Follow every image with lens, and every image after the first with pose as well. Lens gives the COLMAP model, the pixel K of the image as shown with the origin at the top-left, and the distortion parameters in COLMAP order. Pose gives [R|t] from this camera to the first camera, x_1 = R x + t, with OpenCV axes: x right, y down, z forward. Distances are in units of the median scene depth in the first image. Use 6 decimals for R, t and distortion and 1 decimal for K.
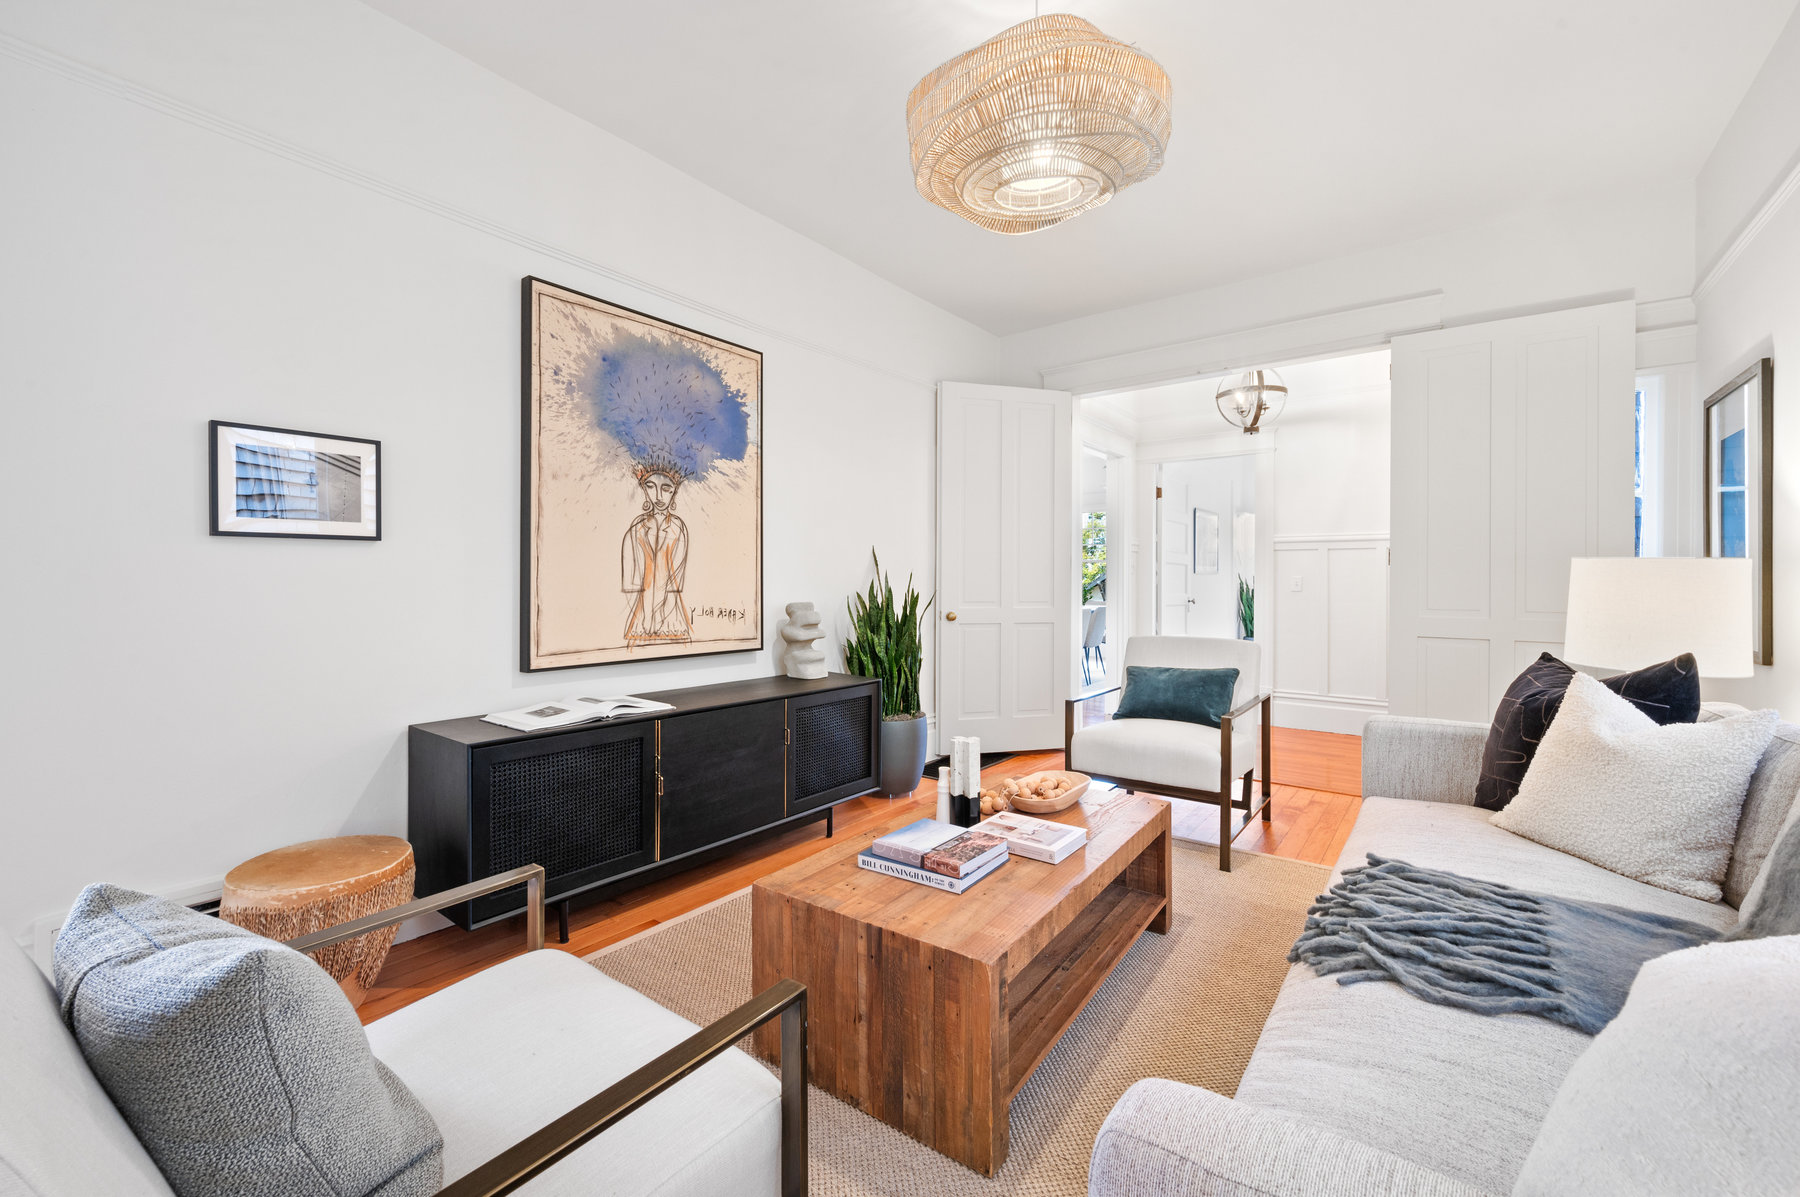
lens RADIAL K [[733.2, 0, 903.7], [0, 733.2, 594.8], [0, 0, 1]] dist [0.001407, -0.000068]
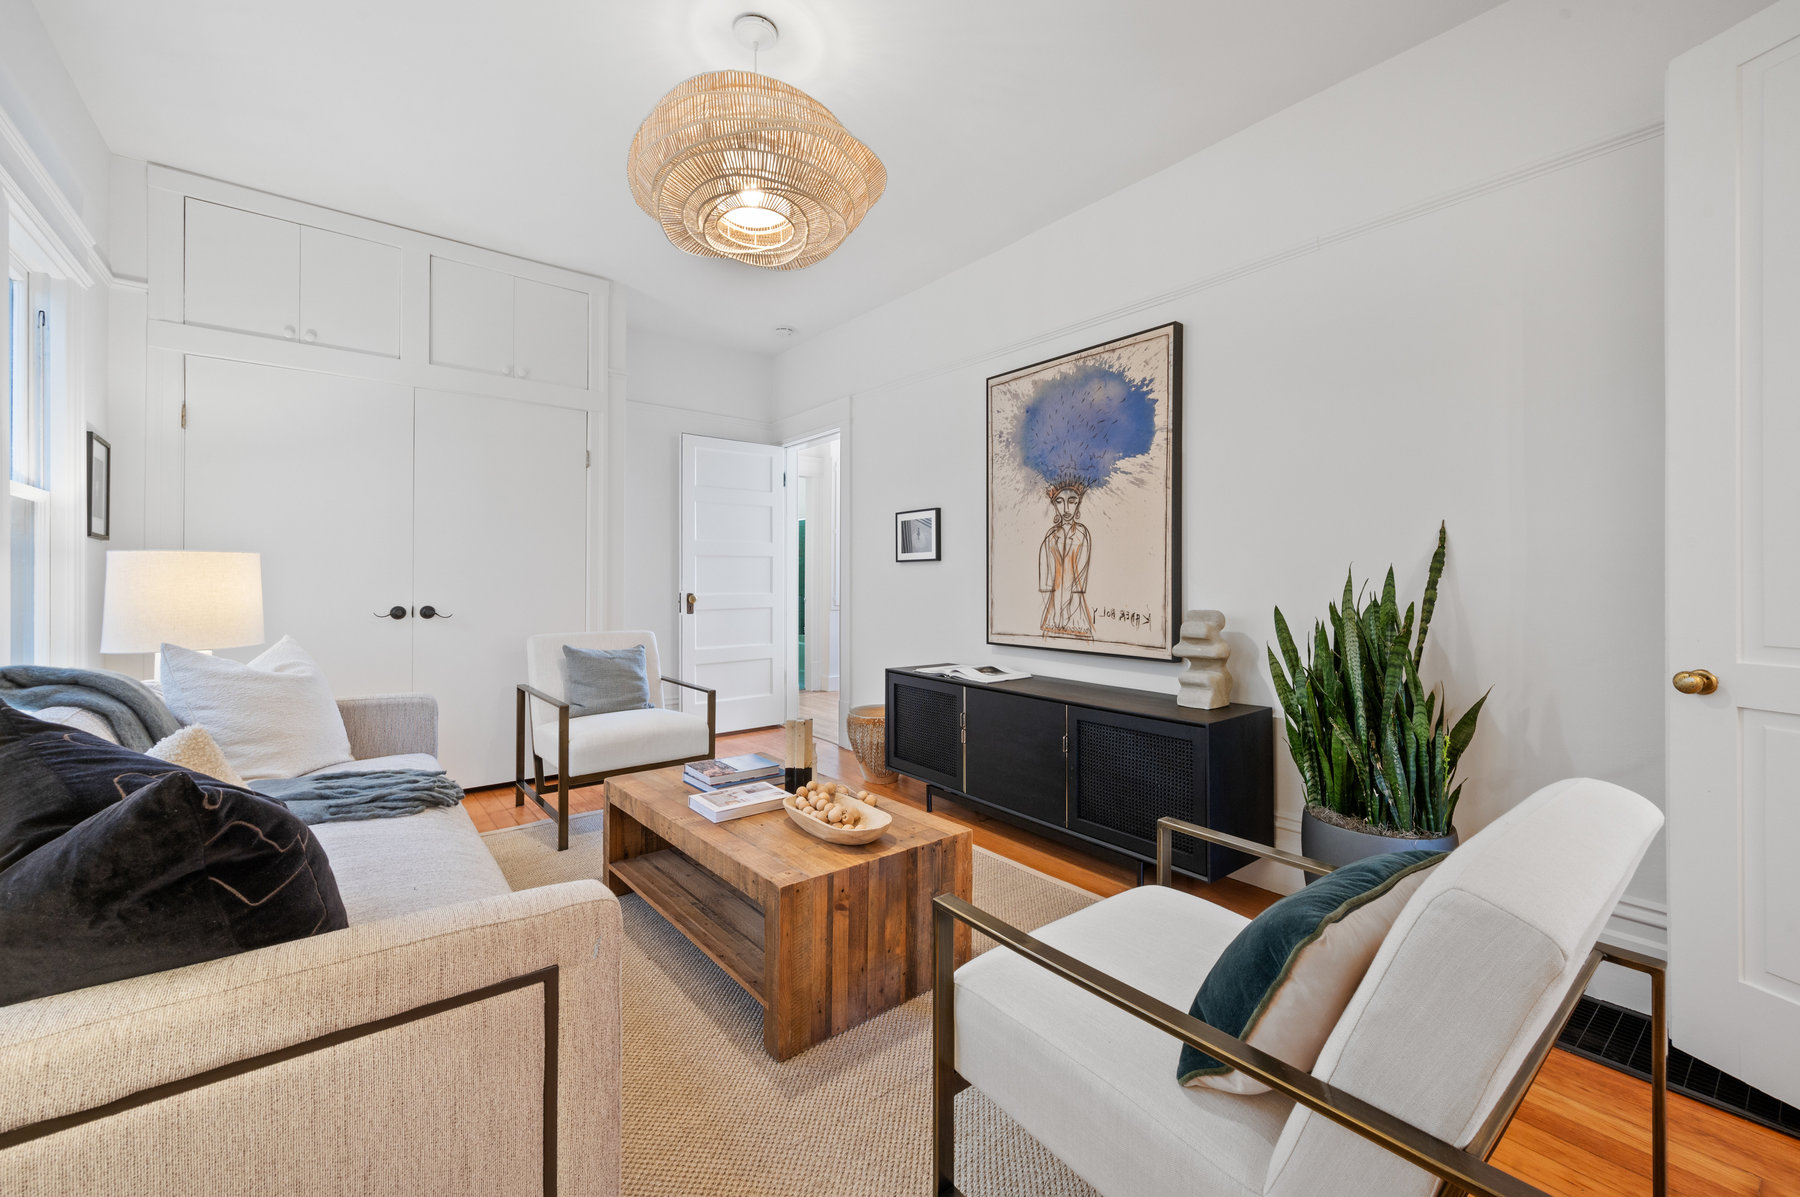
lens RADIAL K [[723.5, 0, 903.3], [0, 723.5, 587.8], [0, 0, 1]] dist [0.001726, 0.000968]
pose [[-0.254790, 0.008474, -0.966959, 0.820193], [-0.021251, 0.999671, 0.014360, -0.021606], [0.966763, 0.024207, -0.254526, 1.037486]]
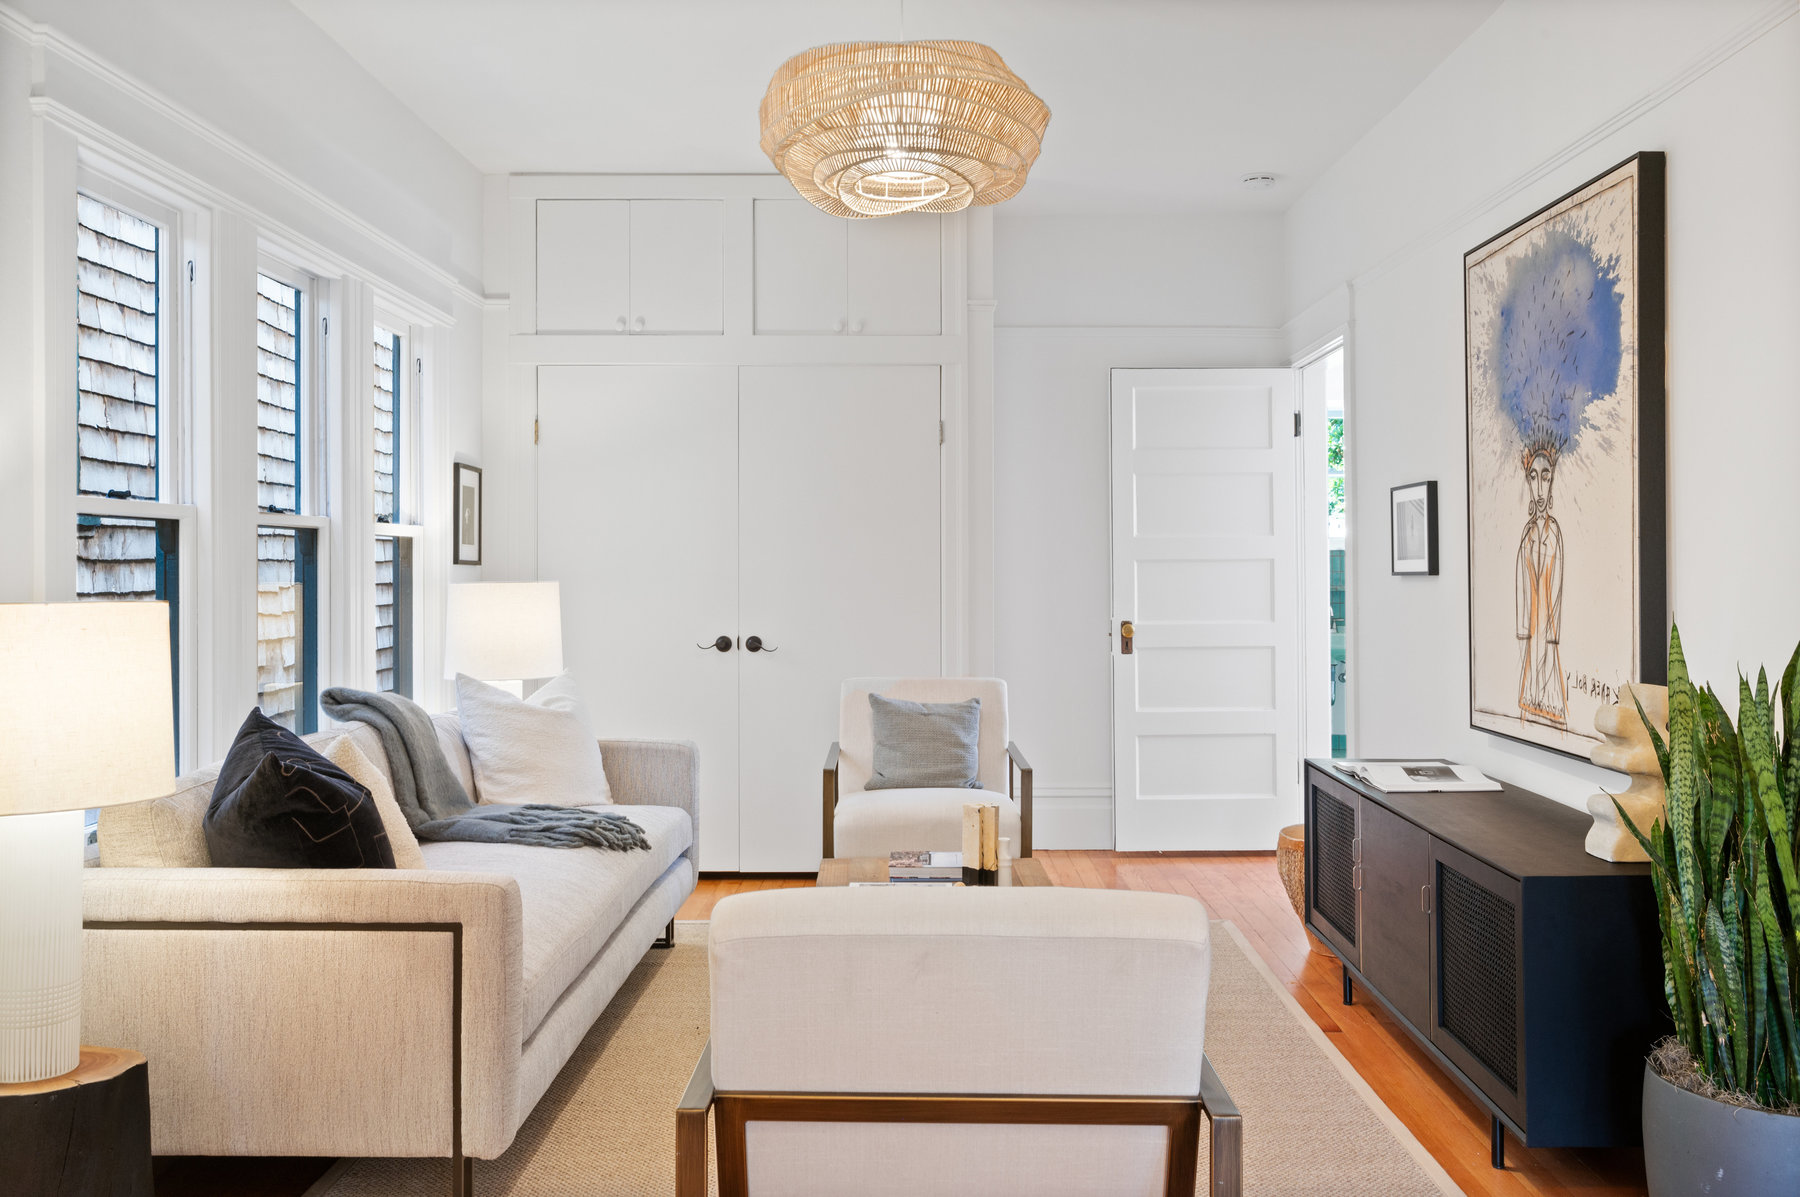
lens RADIAL K [[1503.6, 0, 900.4], [0, 1503.6, 570.1], [0, 0, 1]] dist [0.033024, -0.014971]
pose [[-0.810457, 0.000313, -0.585799, 0.872641], [-0.010100, 0.999844, 0.014507, -0.077980], [0.585712, 0.017673, -0.810327, 1.723781]]
